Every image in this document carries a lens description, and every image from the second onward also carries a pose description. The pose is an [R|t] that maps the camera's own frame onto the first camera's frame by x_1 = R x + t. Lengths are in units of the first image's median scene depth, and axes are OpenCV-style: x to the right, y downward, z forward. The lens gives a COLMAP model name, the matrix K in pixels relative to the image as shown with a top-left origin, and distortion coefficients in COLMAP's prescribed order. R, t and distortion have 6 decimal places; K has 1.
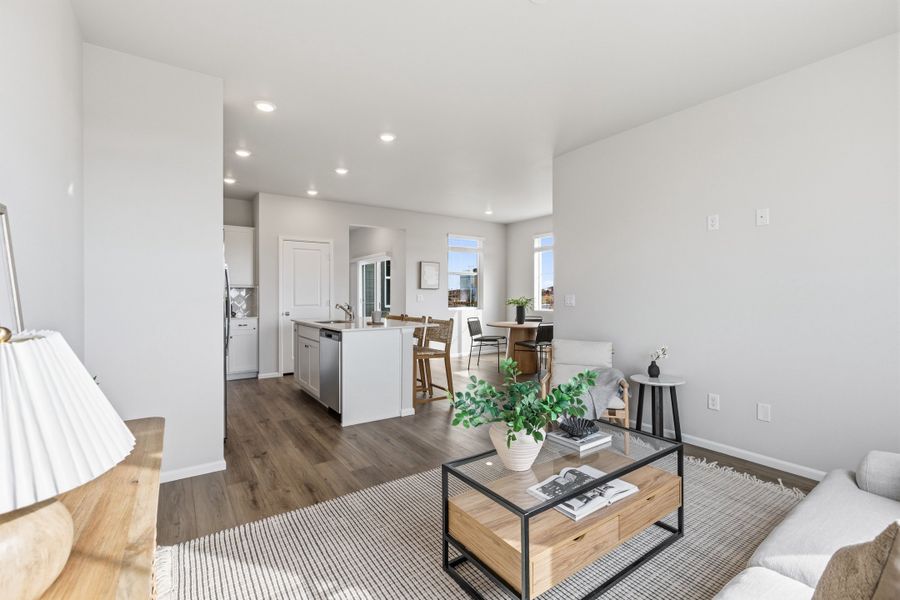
lens RADIAL K [[402.2, 0, 449.9], [0, 402.2, 294.6], [0, 0, 1]] dist [0.000235, 0.000119]
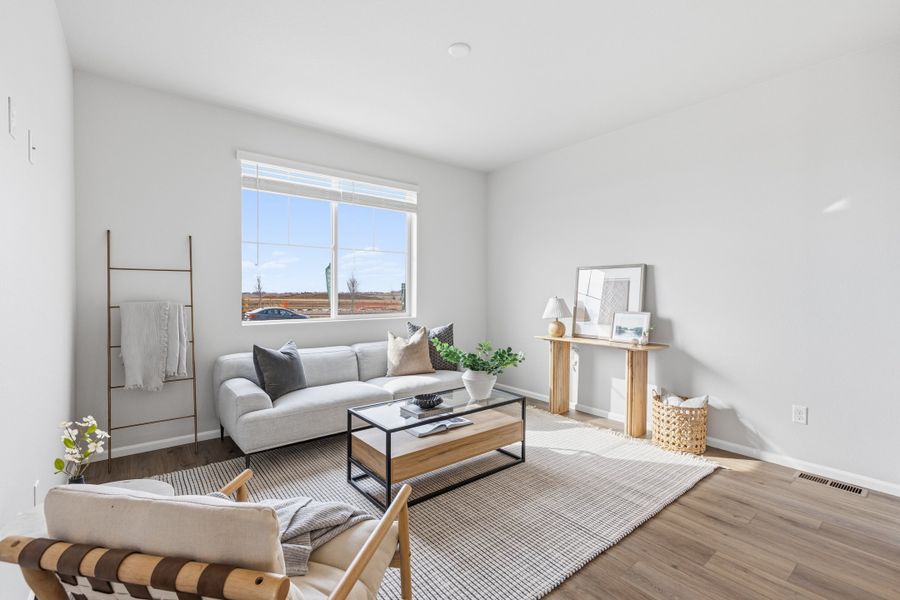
lens RADIAL K [[406.8, 0, 450.0], [0, 406.8, 300.0], [0, 0, 1]] dist [-0.000248, 0.000007]
pose [[-0.998293, 0.001057, -0.058396, 0.102799], [0.000050, 0.999851, 0.017251, 0.002529], [0.058405, 0.017218, -0.998144, 0.710621]]
